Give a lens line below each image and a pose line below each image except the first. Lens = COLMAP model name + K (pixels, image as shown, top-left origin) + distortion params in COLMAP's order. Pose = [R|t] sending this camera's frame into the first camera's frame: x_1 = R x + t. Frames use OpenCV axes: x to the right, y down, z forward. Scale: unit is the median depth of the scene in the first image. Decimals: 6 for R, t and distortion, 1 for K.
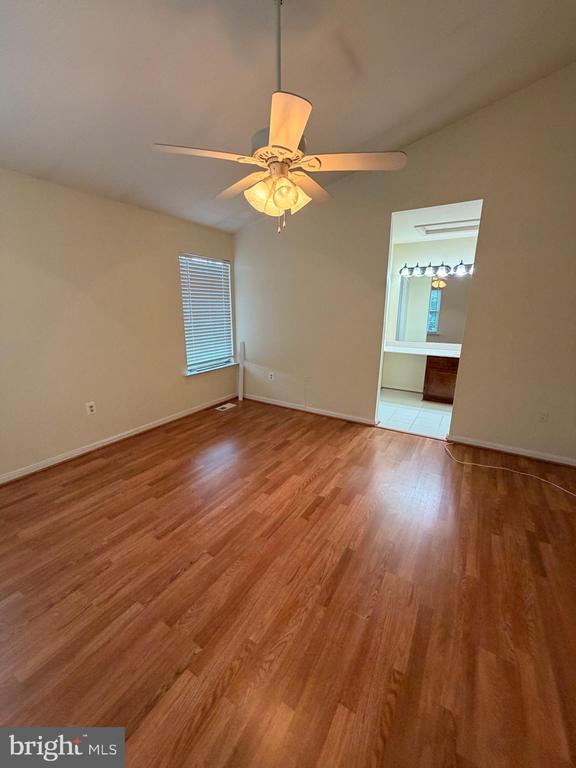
lens RADIAL K [[308.3, 0, 288.8], [0, 308.3, 383.5], [0, 0, 1]] dist [0.001068, 0.000190]
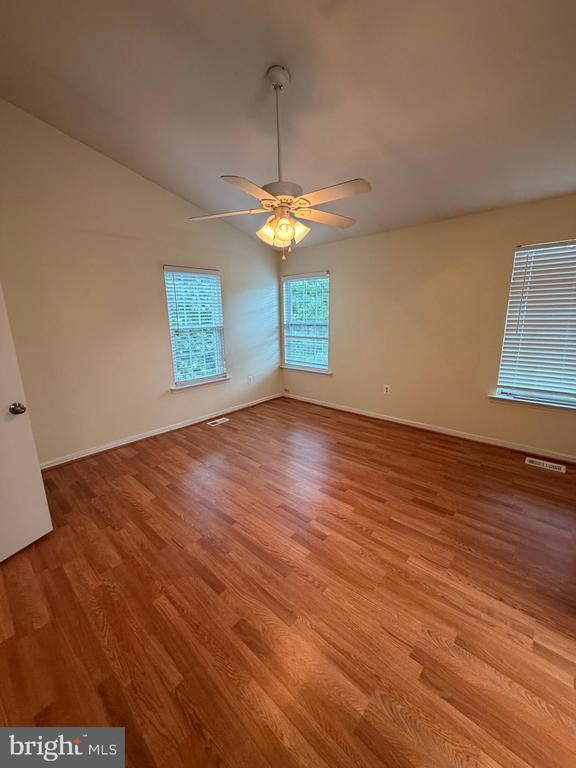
lens RADIAL K [[308.3, 0, 289.0], [0, 308.3, 383.4], [0, 0, 1]] dist [0.001068, 0.000190]
pose [[-0.198026, 0.217703, -0.955715, 0.761638], [-0.223385, 0.939342, 0.260259, -0.209512], [0.954403, 0.265031, -0.137383, 0.792386]]
